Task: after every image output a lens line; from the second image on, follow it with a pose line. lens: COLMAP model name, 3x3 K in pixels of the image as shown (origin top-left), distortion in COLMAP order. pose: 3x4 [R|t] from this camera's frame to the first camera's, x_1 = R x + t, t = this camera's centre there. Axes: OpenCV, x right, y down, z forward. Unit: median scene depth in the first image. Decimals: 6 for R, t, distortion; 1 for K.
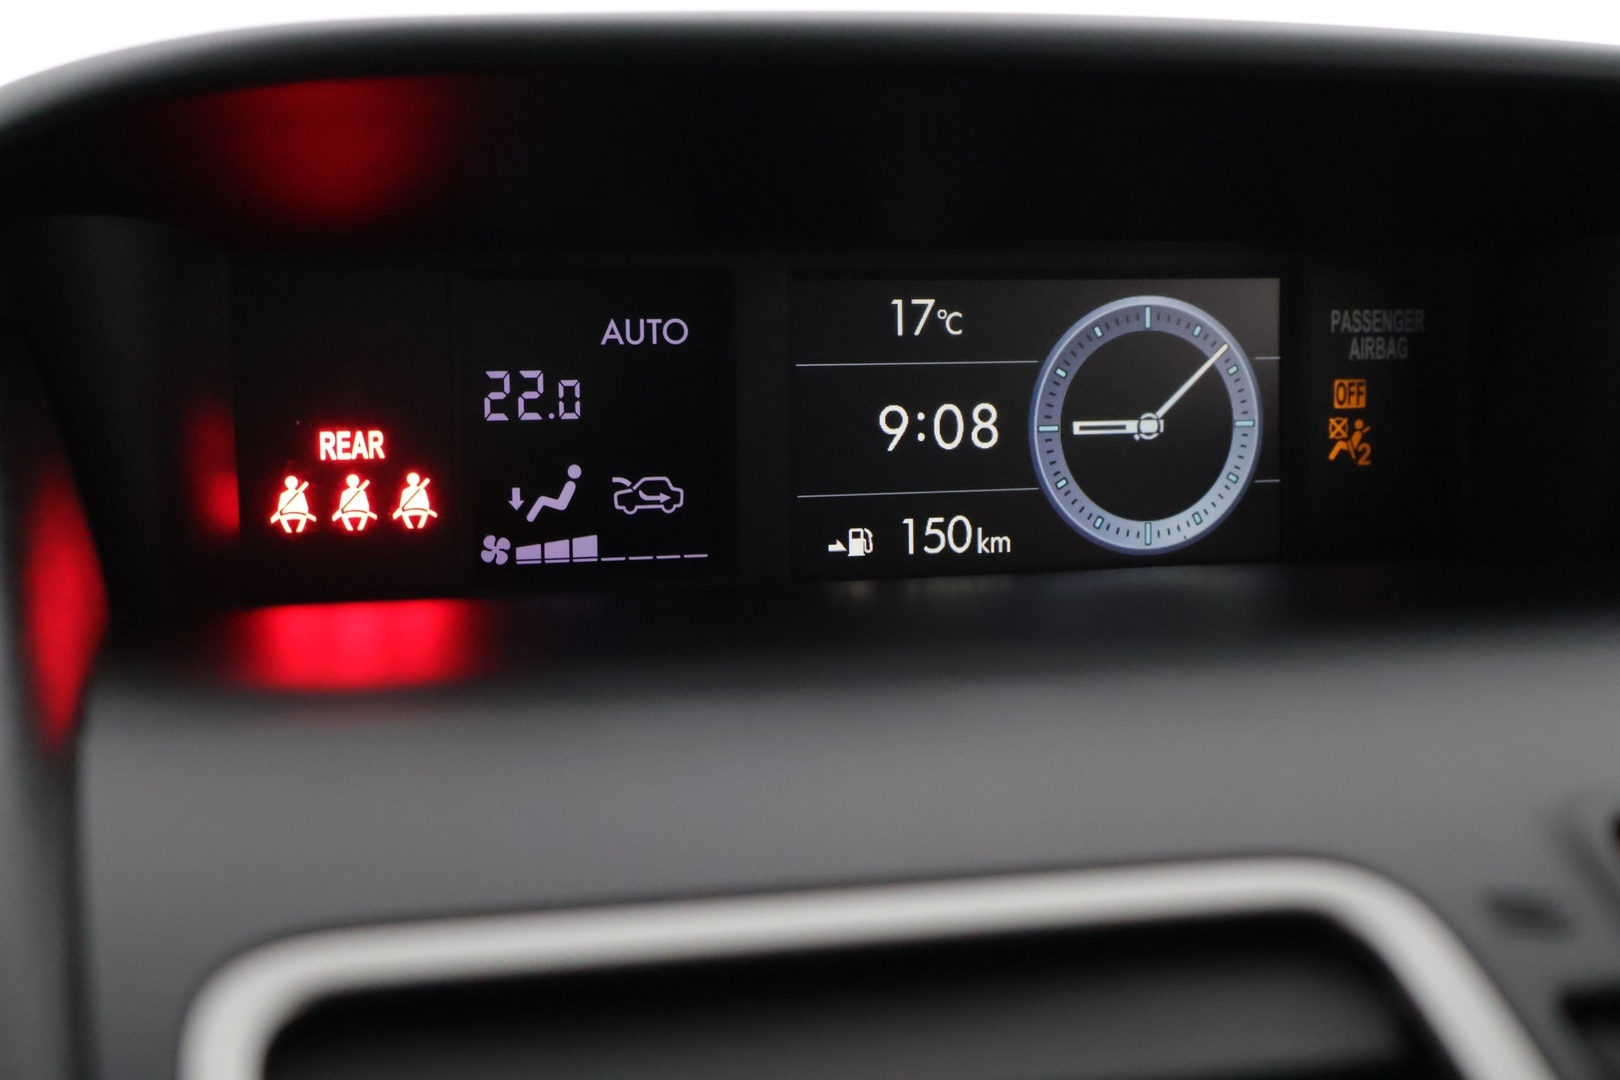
lens RADIAL K [[2301.6, 0, 816.3], [0, 2301.6, 539.4], [0, 0, 1]] dist [-0.020440, 0.000000]
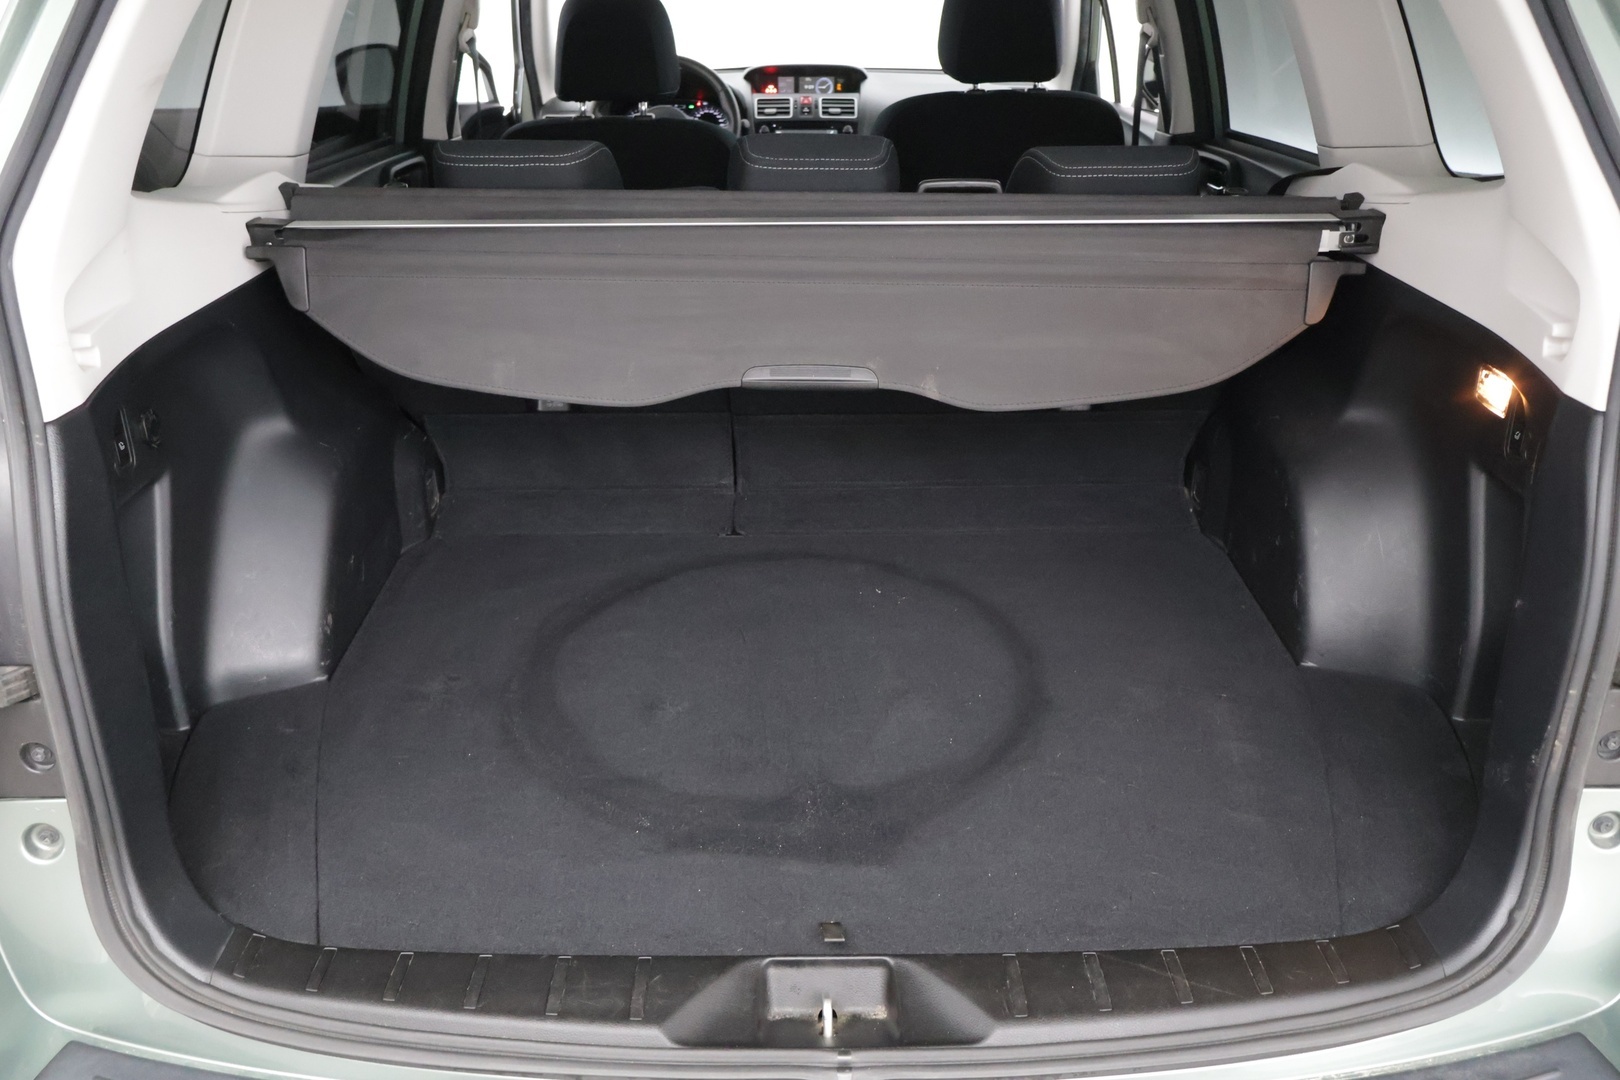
lens RADIAL K [[1383.3, 0, 810.0], [0, 1383.3, 538.4], [0, 0, 1]] dist [-0.009628, -0.013119]
pose [[0.955176, 0.095606, -0.280176, 2.897686], [-0.033359, 0.975148, 0.219028, 0.858731], [0.294154, -0.199864, 0.934627, -8.120297]]
